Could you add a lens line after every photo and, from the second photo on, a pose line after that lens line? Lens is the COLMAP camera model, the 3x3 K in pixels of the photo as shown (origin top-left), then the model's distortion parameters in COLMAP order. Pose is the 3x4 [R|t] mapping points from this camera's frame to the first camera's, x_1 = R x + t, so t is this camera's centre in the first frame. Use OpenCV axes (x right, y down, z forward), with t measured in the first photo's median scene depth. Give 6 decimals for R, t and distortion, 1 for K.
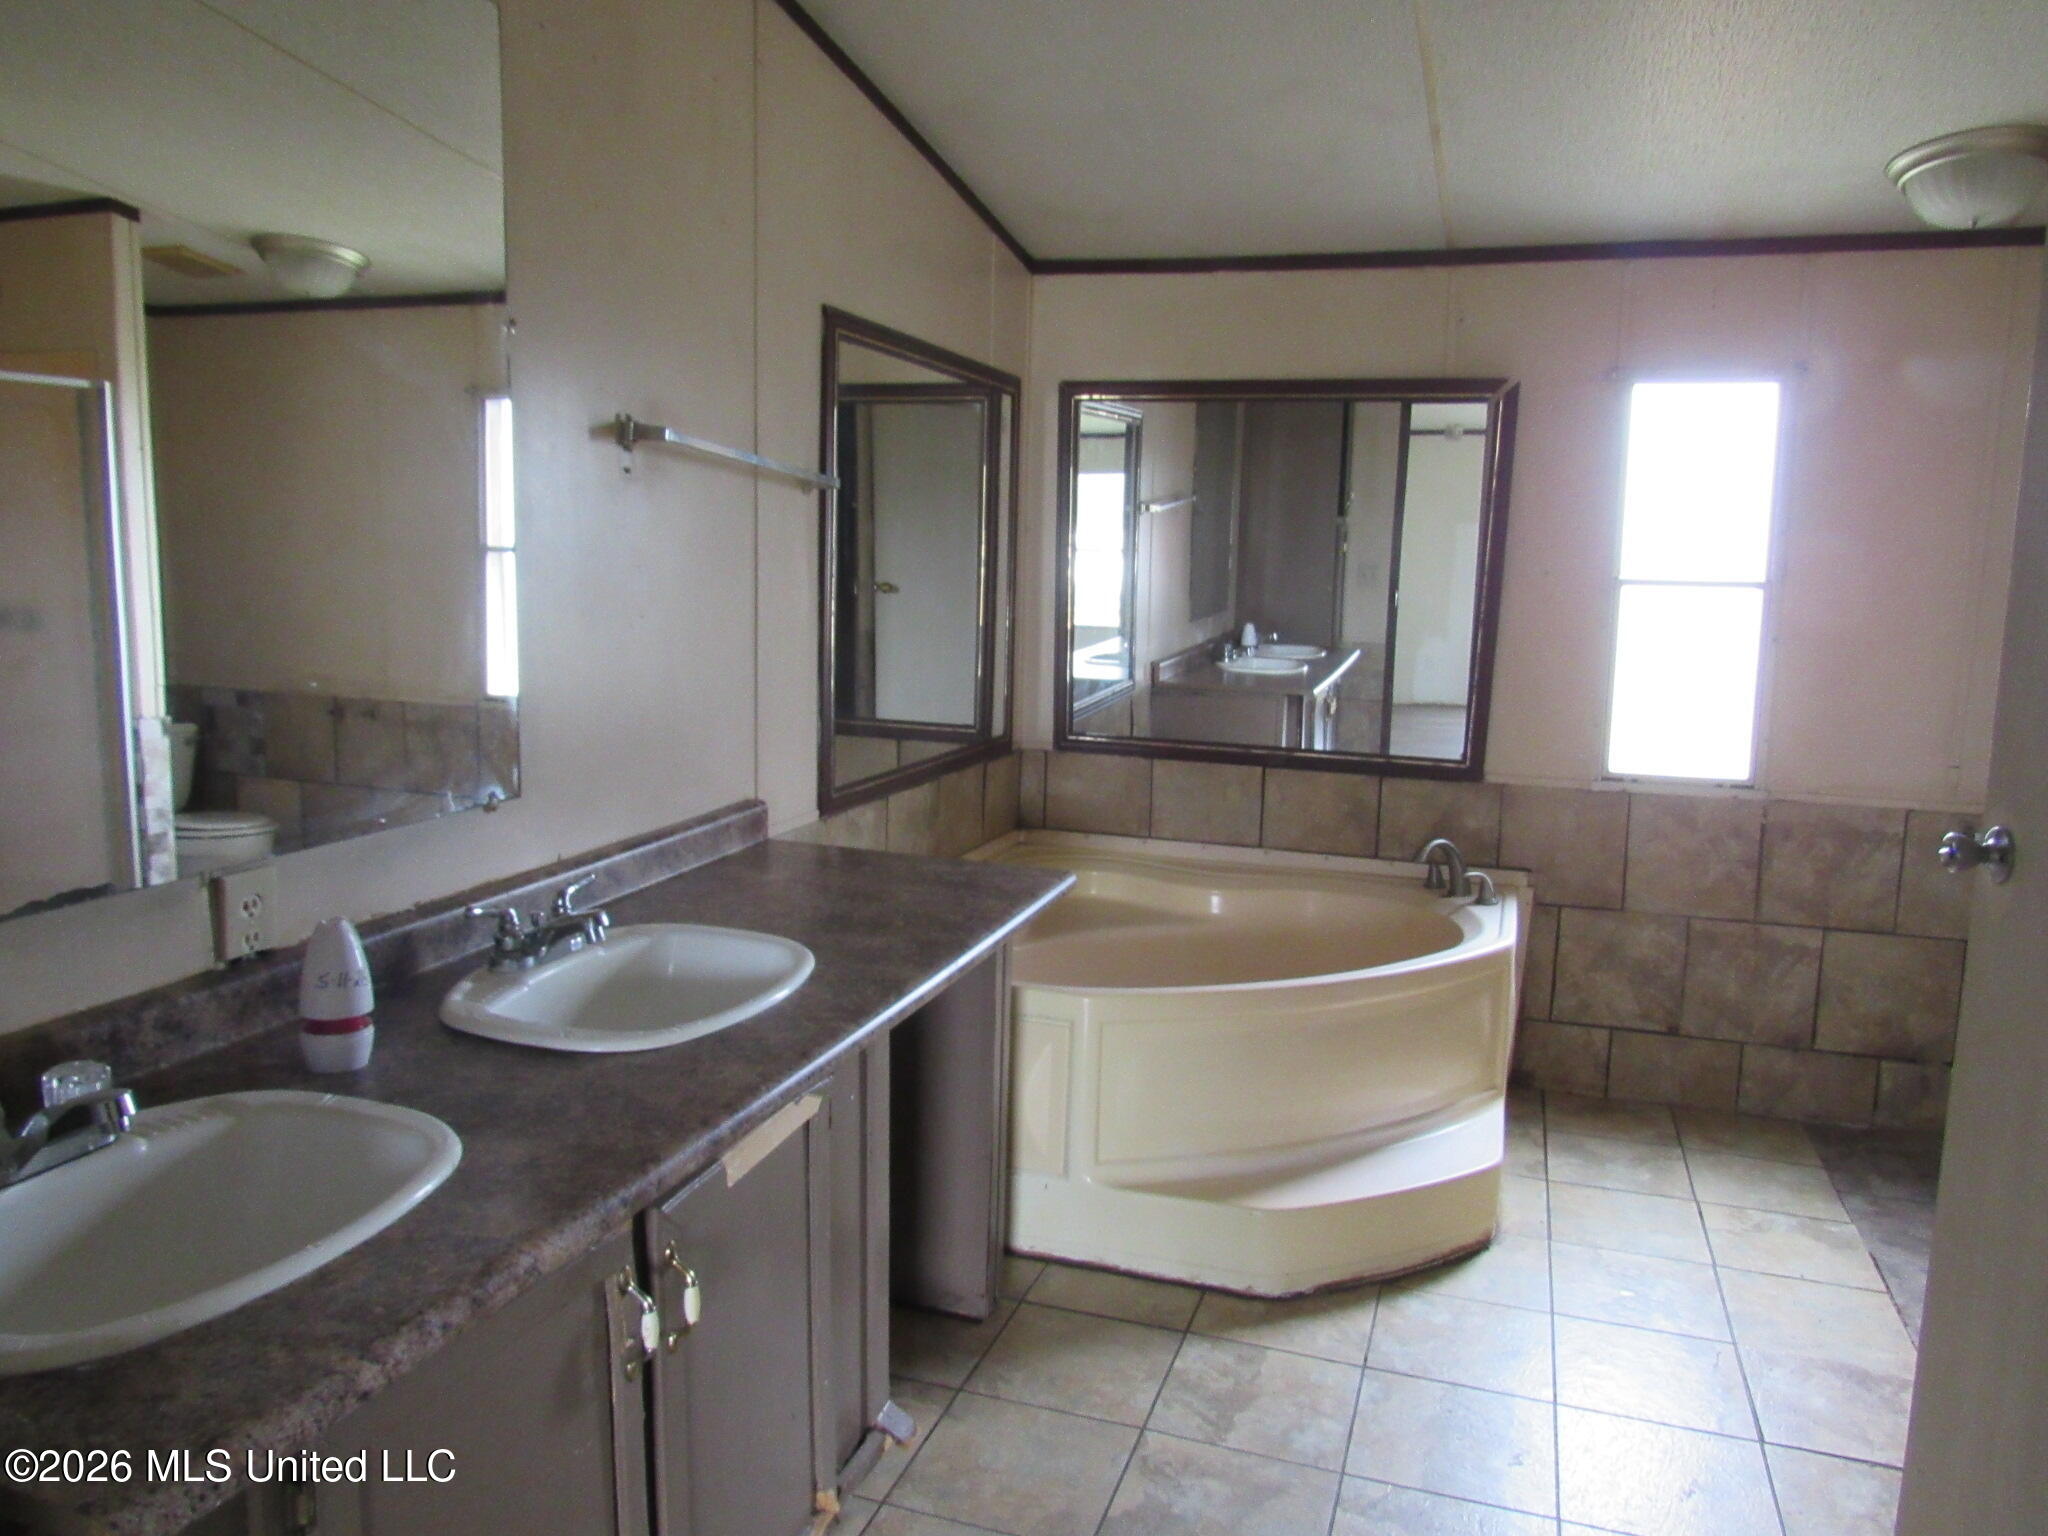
lens RADIAL K [[1454.0, 0, 1019.6], [0, 1454.0, 766.6], [0, 0, 1]] dist [-0.010113, 0.000077]
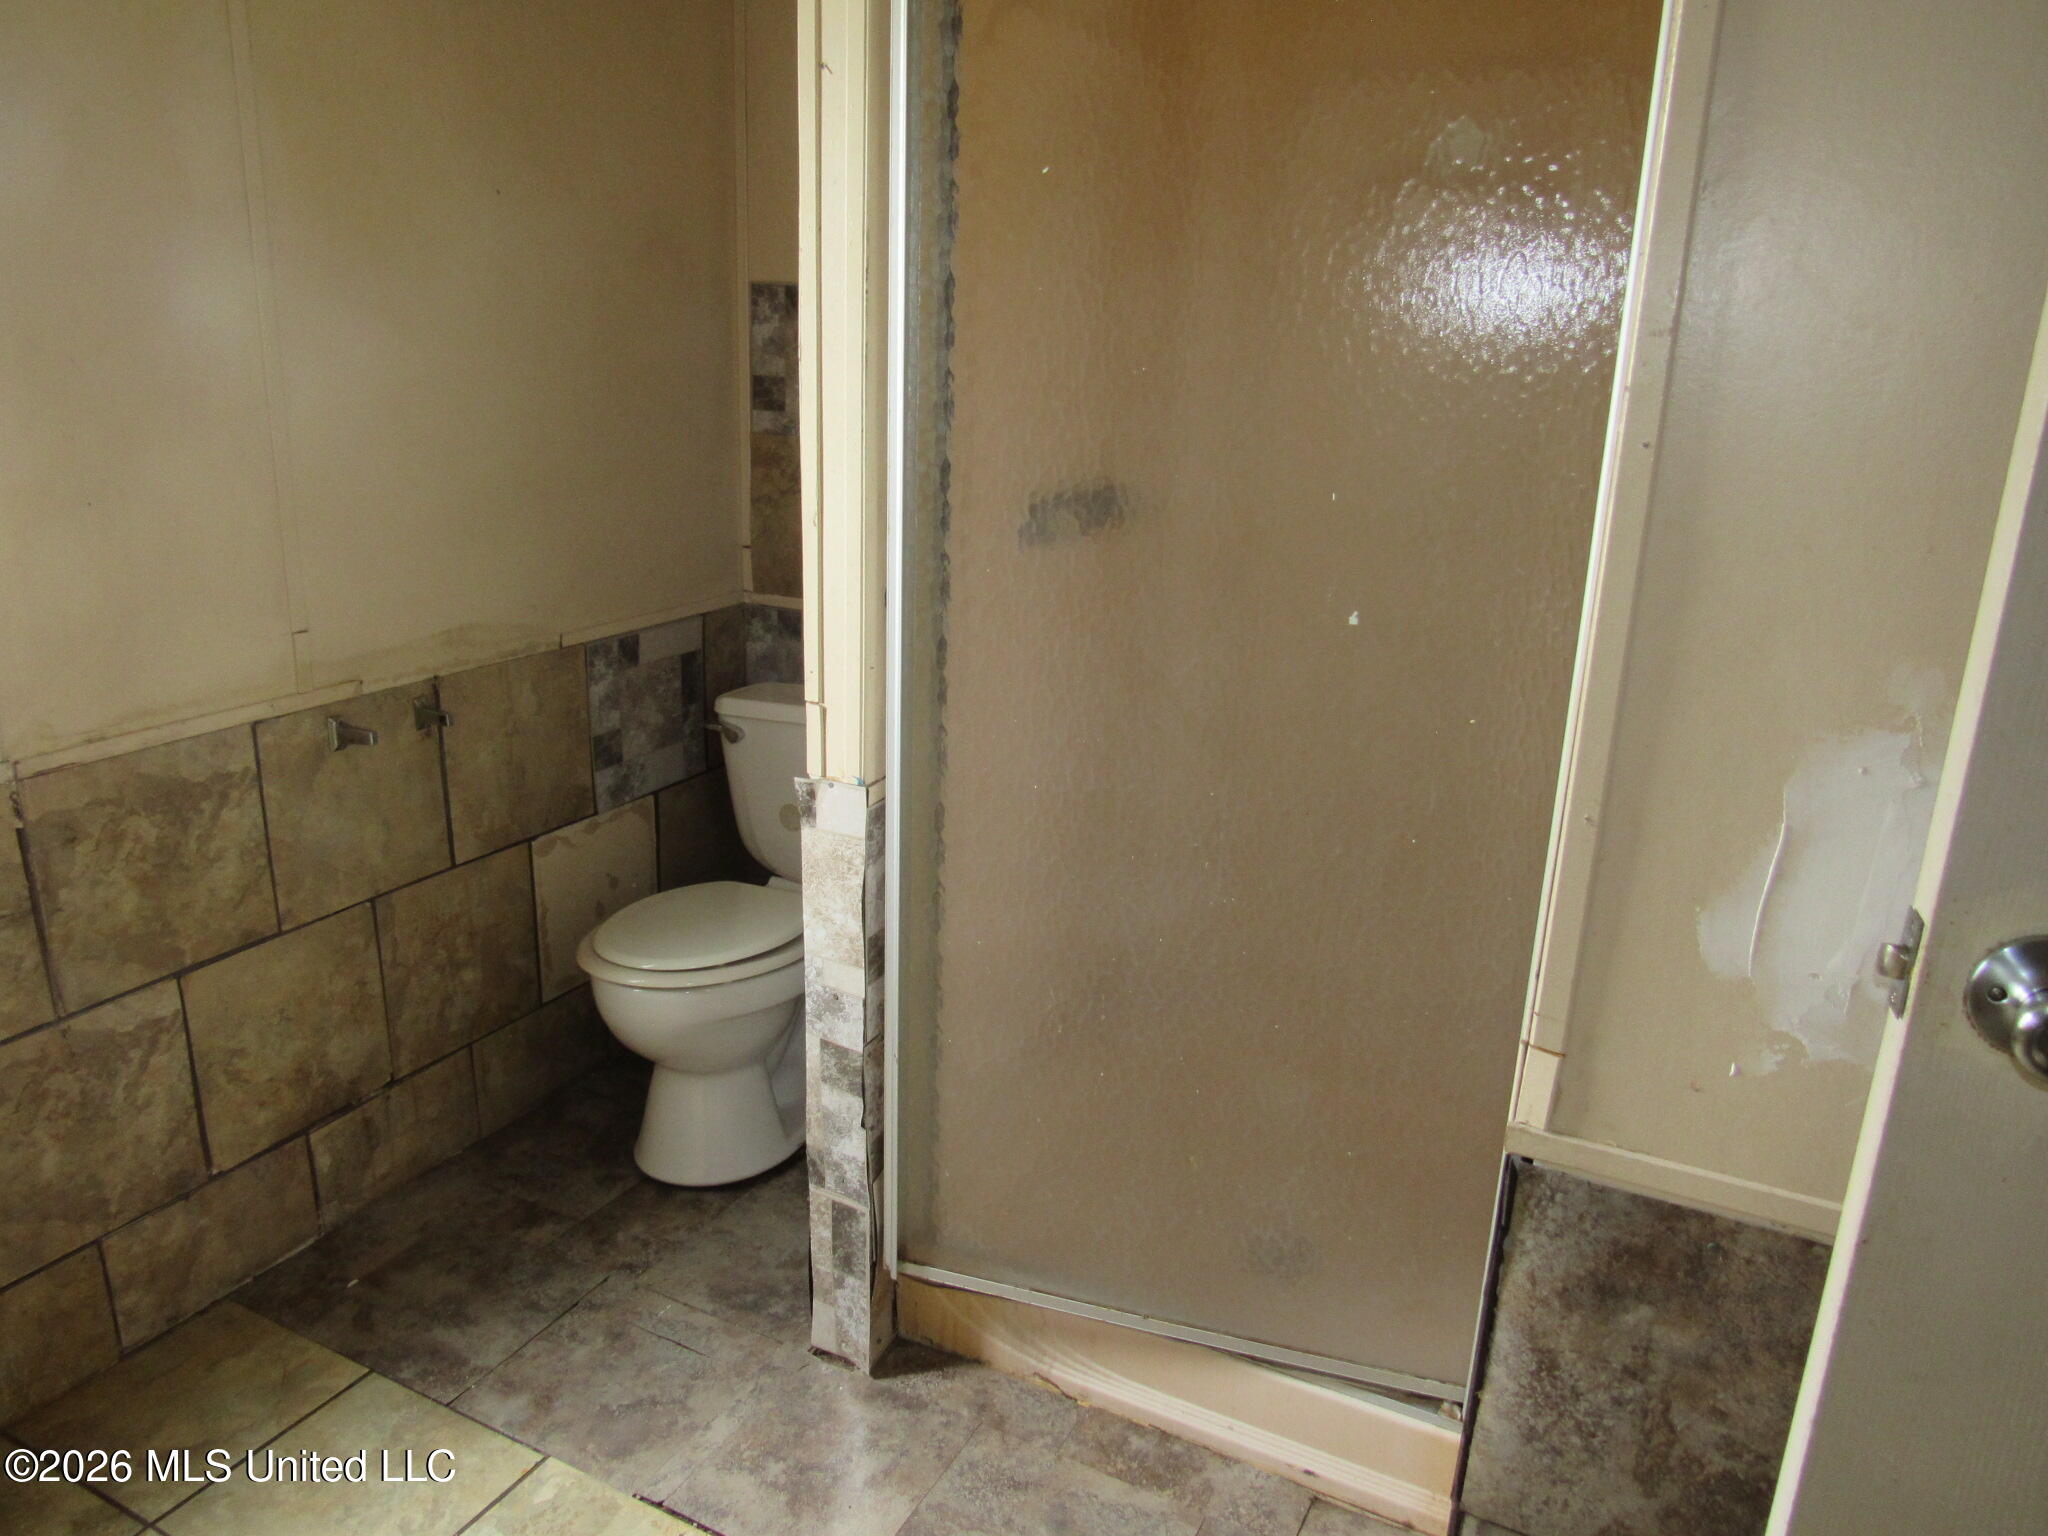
lens RADIAL K [[1454.0, 0, 1016.3], [0, 1454.0, 783.7], [0, 0, 1]] dist [-0.010113, 0.000077]
pose [[0.163978, -0.313557, 0.935304, 0.129049], [0.125448, 0.947068, 0.295507, -0.073508], [-0.978455, 0.068875, 0.194634, 0.588577]]
